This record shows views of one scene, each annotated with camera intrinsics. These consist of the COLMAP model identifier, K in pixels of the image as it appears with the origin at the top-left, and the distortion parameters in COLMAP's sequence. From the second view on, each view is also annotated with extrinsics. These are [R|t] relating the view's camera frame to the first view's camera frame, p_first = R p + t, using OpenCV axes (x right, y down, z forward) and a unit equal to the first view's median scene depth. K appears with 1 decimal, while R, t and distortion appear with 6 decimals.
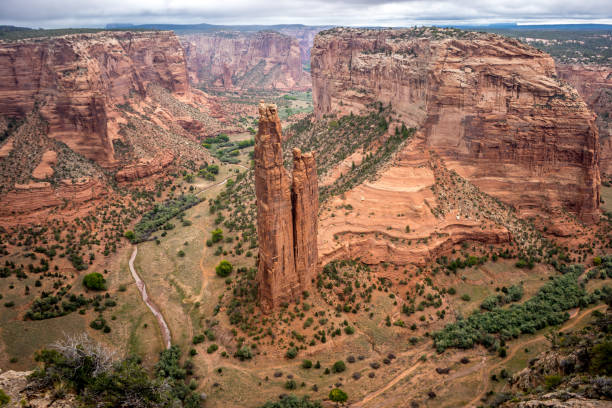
lens RADIAL K [[505.3, 0, 315.0], [0, 505.3, 209.0], [0, 0, 1]] dist [-0.119396, 0.053694]
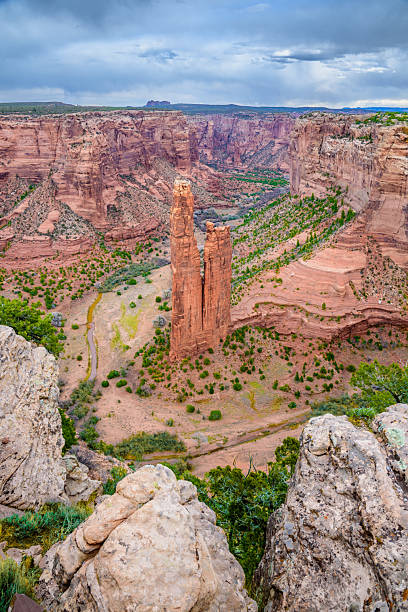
lens RADIAL K [[459.7, 0, 205.9], [0, 459.7, 313.8], [0, 0, 1]] dist [-0.078222, 0.040384]
pose [[0.960754, 0.121796, -0.249232, 0.157458], [-0.102768, 0.990802, 0.088031, -0.003743], [0.257662, -0.058963, 0.964434, -0.004508]]
